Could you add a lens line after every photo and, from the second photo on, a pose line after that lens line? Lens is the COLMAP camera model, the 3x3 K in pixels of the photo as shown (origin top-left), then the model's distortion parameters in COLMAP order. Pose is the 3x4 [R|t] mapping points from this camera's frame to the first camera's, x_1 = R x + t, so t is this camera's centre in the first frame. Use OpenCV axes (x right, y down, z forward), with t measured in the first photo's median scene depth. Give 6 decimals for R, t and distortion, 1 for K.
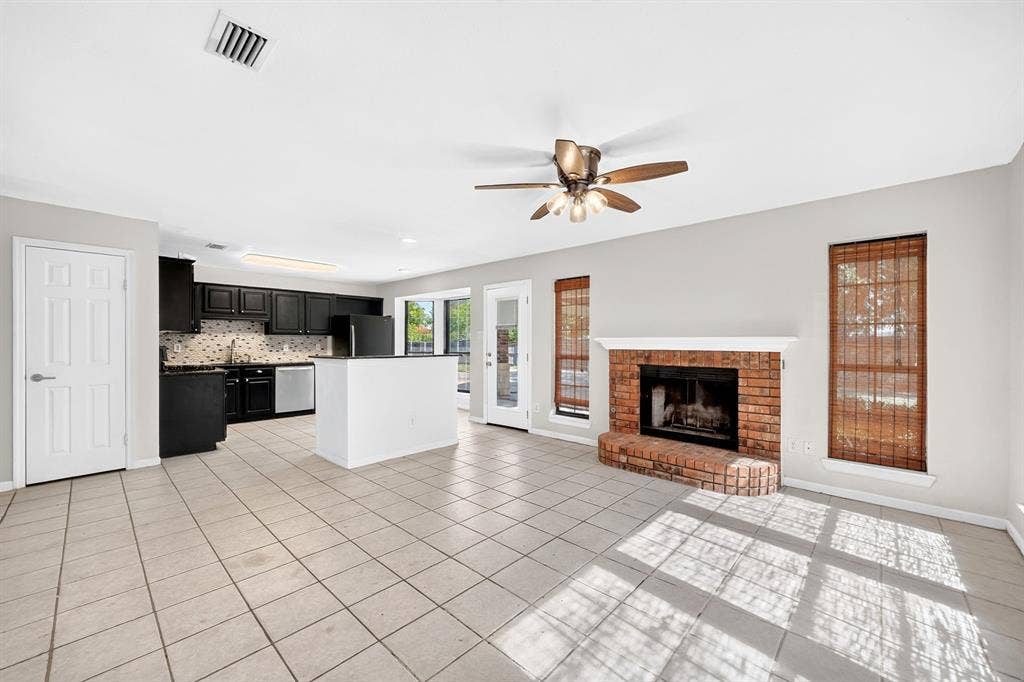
lens RADIAL K [[398.0, 0, 517.0], [0, 398.0, 345.9], [0, 0, 1]] dist [-0.007701, 0.001490]
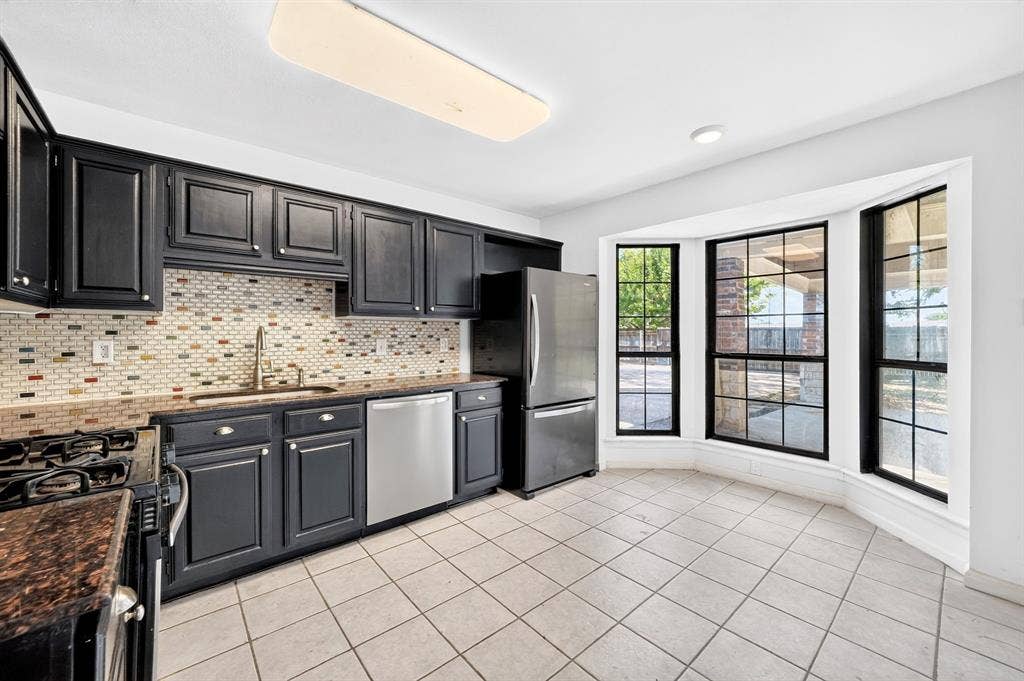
lens RADIAL K [[398.0, 0, 514.4], [0, 398.0, 335.0], [0, 0, 1]] dist [-0.007701, 0.001490]
pose [[0.994431, -0.001757, -0.105375, -0.612651], [0.001518, 0.999996, -0.002351, -0.010539], [0.105378, 0.002178, 0.994430, 0.915343]]
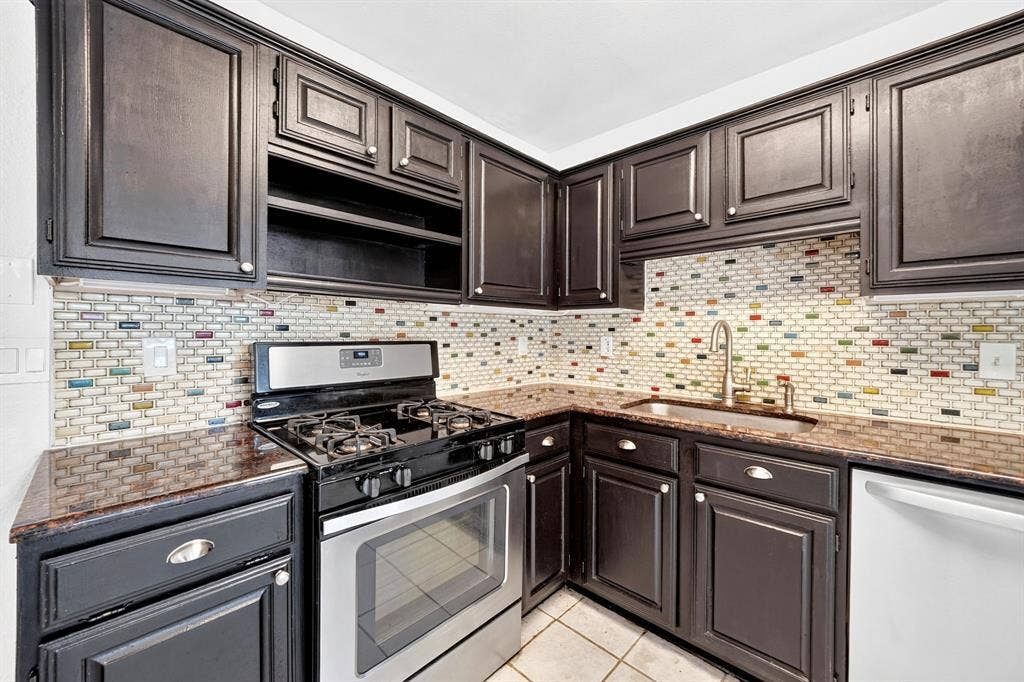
lens RADIAL K [[398.0, 0, 508.8], [0, 398.0, 334.2], [0, 0, 1]] dist [-0.007701, 0.001490]
pose [[-0.024160, 0.001342, -0.999707, -0.603635], [-0.010800, 0.999940, 0.001603, -0.008635], [0.999650, 0.010835, -0.024144, 1.200671]]
